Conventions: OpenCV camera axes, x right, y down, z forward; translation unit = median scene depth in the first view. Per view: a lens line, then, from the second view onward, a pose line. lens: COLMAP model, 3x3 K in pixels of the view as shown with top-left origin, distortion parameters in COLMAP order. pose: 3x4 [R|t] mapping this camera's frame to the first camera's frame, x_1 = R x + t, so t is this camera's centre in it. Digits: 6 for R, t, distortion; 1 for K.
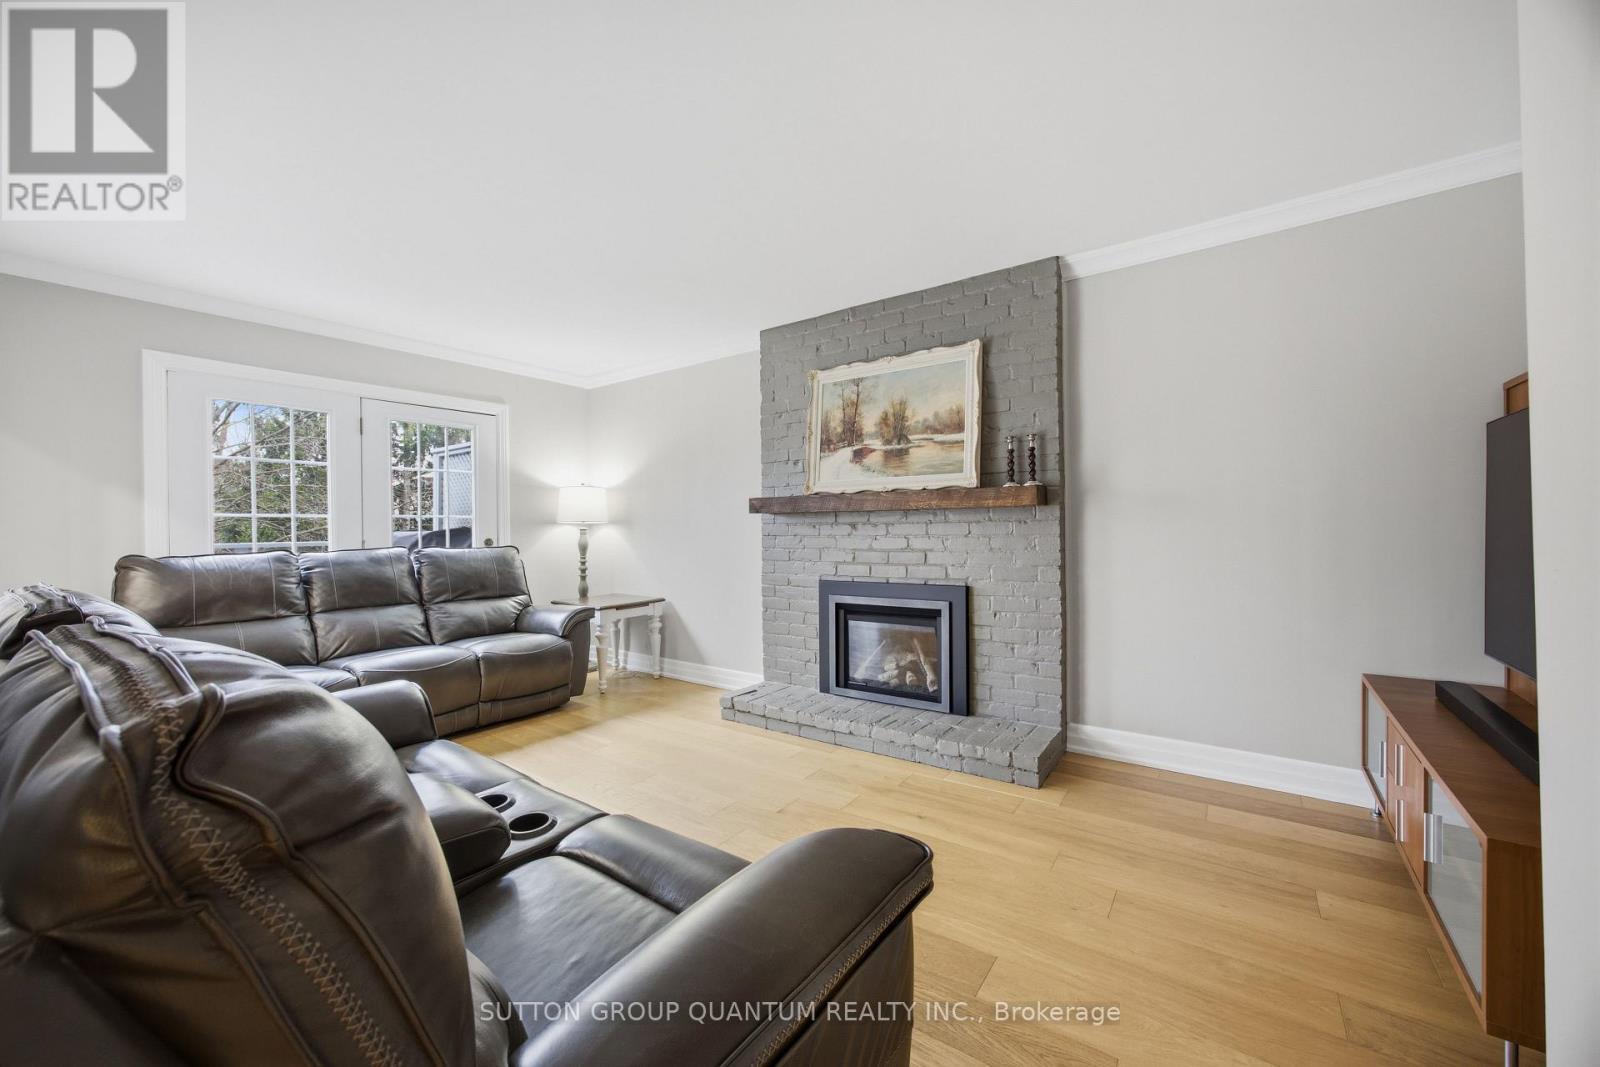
lens RADIAL K [[625.9, 0, 801.2], [0, 625.9, 526.3], [0, 0, 1]] dist [-0.022376, 0.016212]
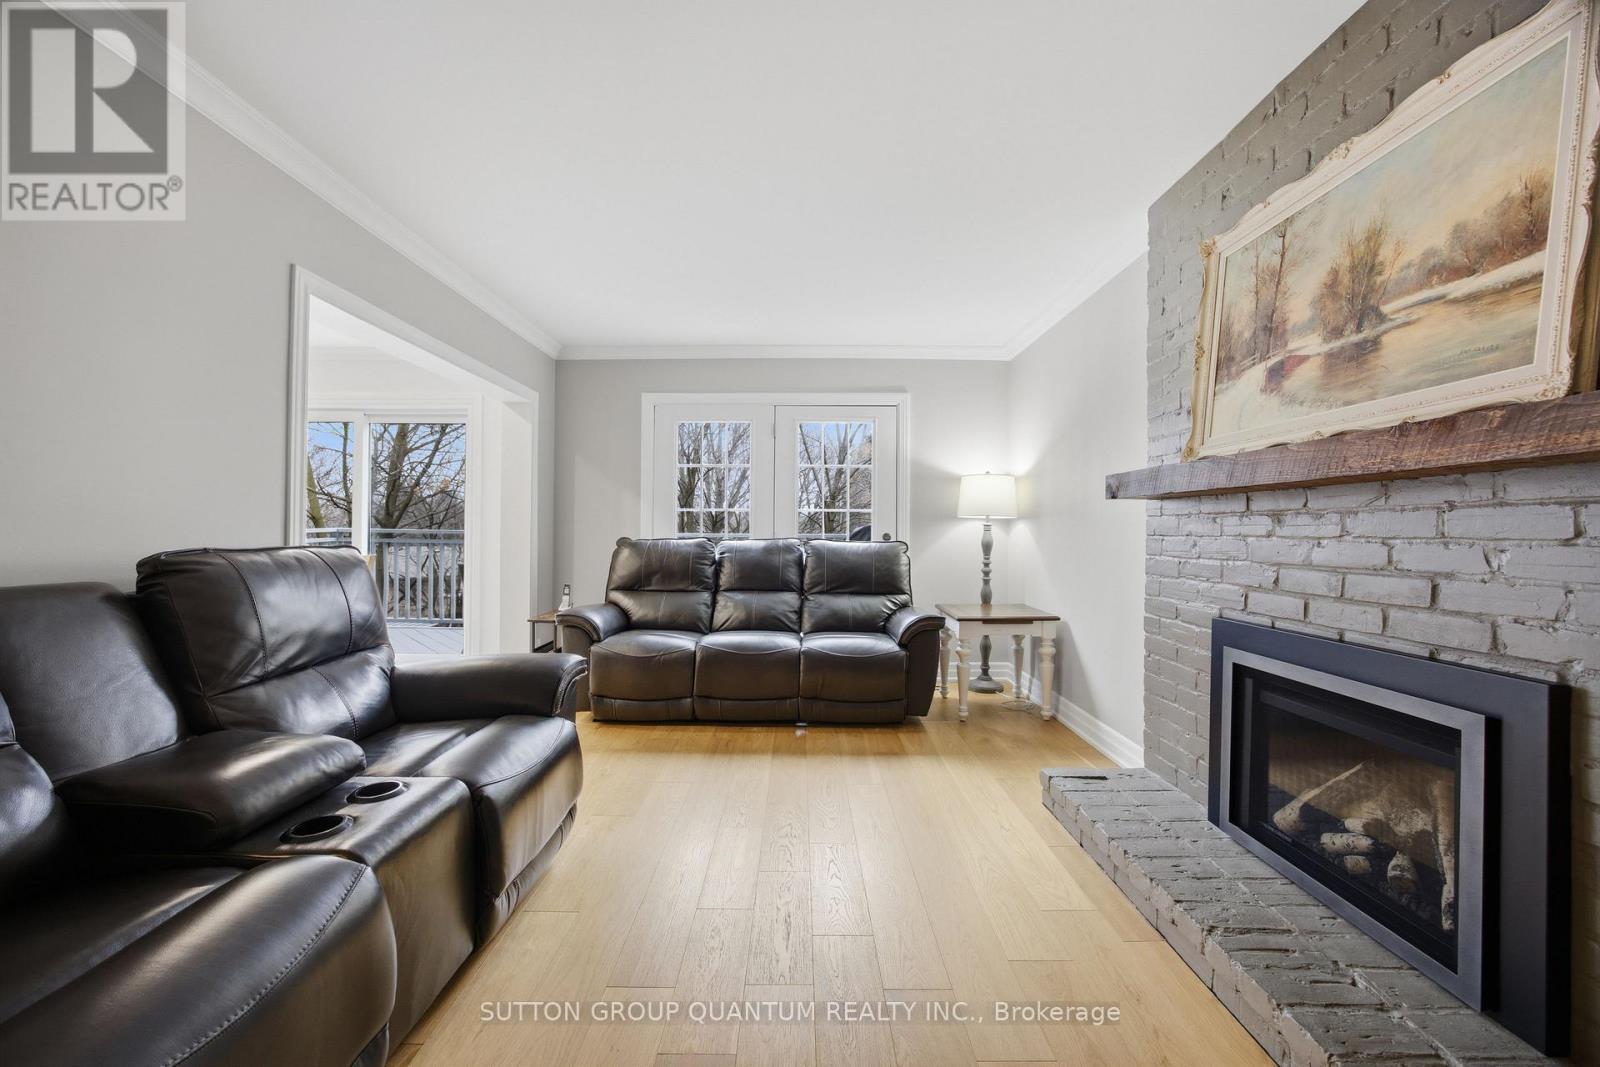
lens RADIAL K [[625.9, 0, 801.2], [0, 625.9, 526.3], [0, 0, 1]] dist [-0.022376, 0.016212]
pose [[0.584524, 0.009104, -0.811325, 0.267740], [-0.011300, 0.999931, 0.003080, 0.009467], [0.811298, 0.007368, 0.584587, 0.397575]]
